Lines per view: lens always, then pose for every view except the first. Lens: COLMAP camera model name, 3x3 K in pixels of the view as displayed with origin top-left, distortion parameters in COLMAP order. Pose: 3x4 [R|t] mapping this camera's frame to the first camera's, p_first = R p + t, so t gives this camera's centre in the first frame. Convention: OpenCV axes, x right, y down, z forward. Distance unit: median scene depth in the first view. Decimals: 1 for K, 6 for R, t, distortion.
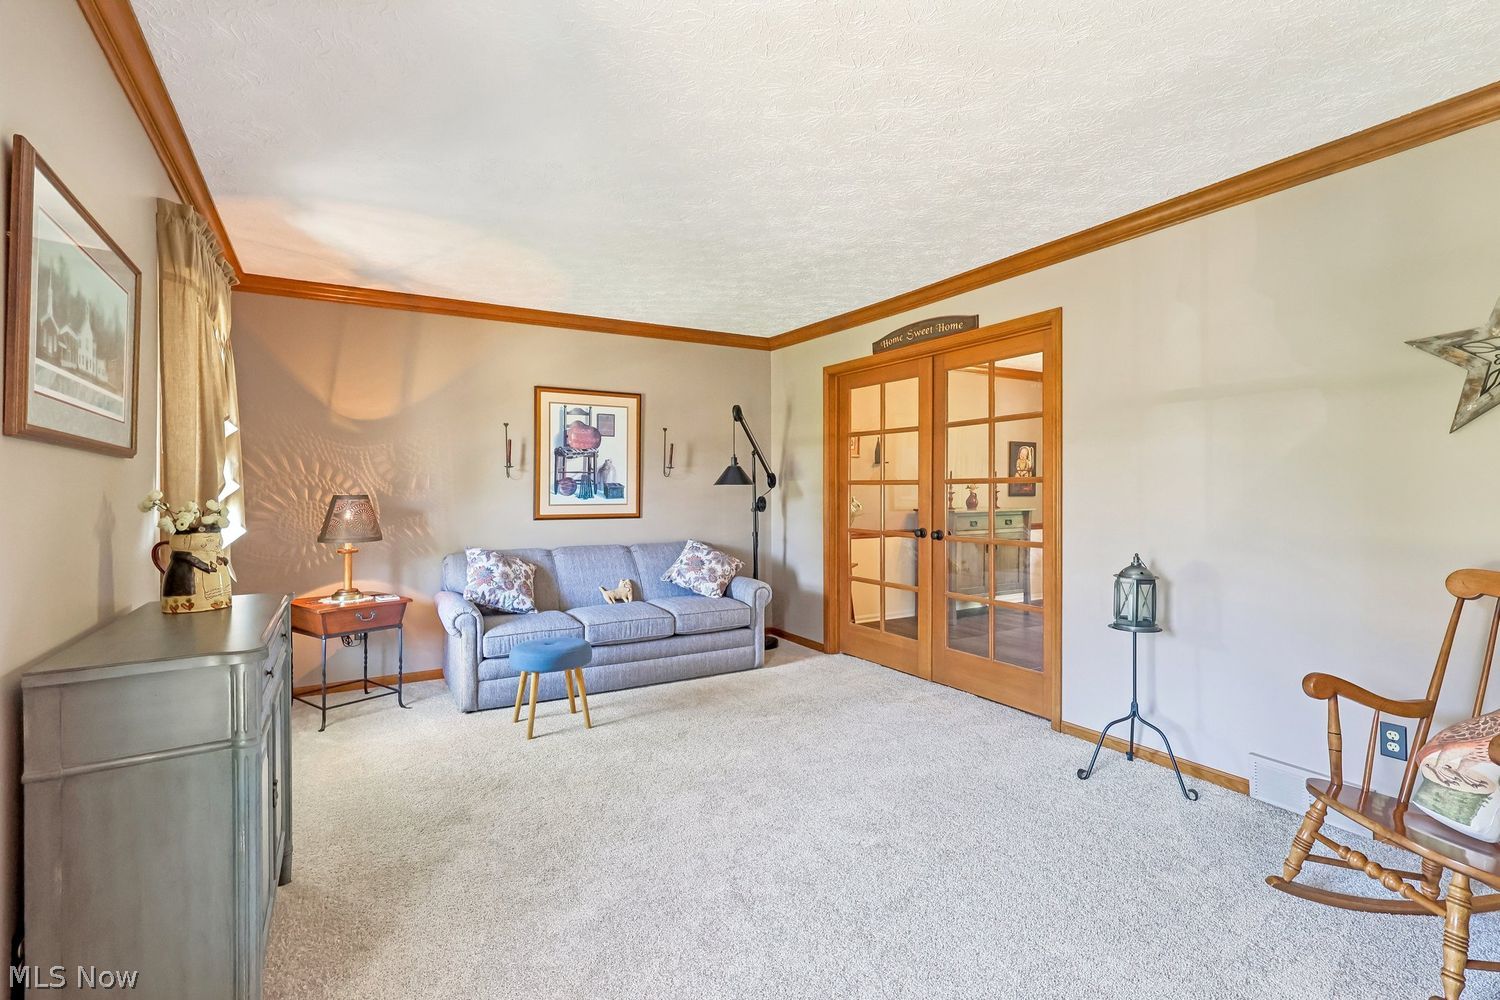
lens RADIAL K [[694.6, 0, 748.8], [0, 694.6, 490.8], [0, 0, 1]] dist [0.001957, 0.001080]
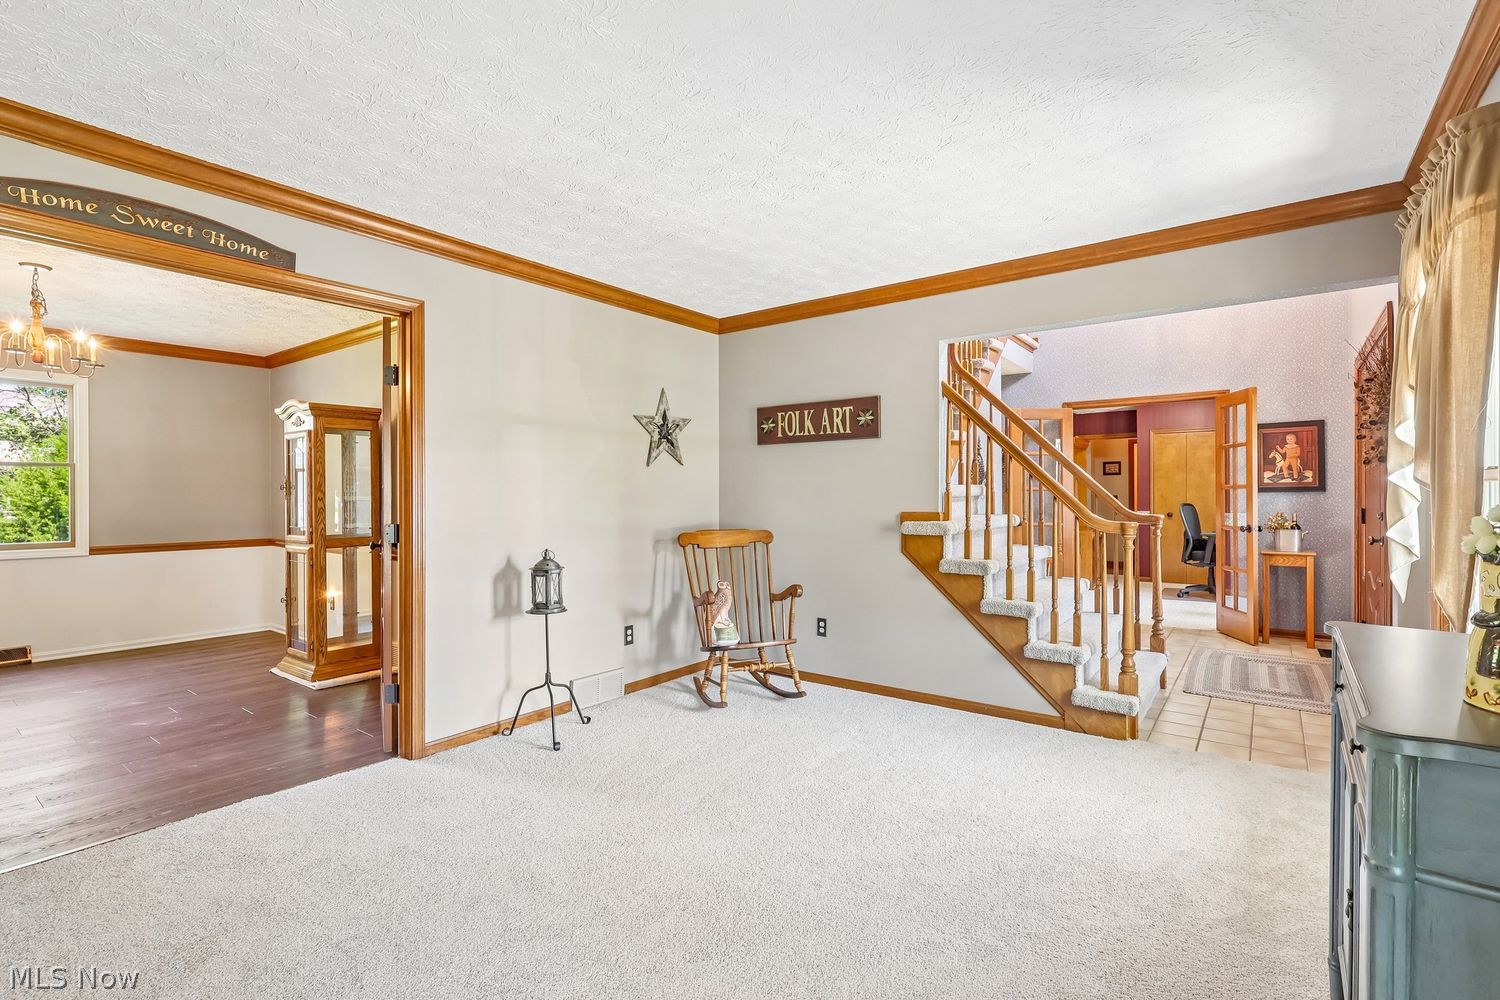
lens RADIAL K [[694.6, 0, 748.8], [0, 694.6, 490.8], [0, 0, 1]] dist [0.001957, 0.001080]
pose [[-0.385893, 0.007095, 0.922516, -0.690507], [0.009131, 0.999951, -0.003871, -0.002169], [-0.922498, 0.006930, -0.385939, 1.146452]]
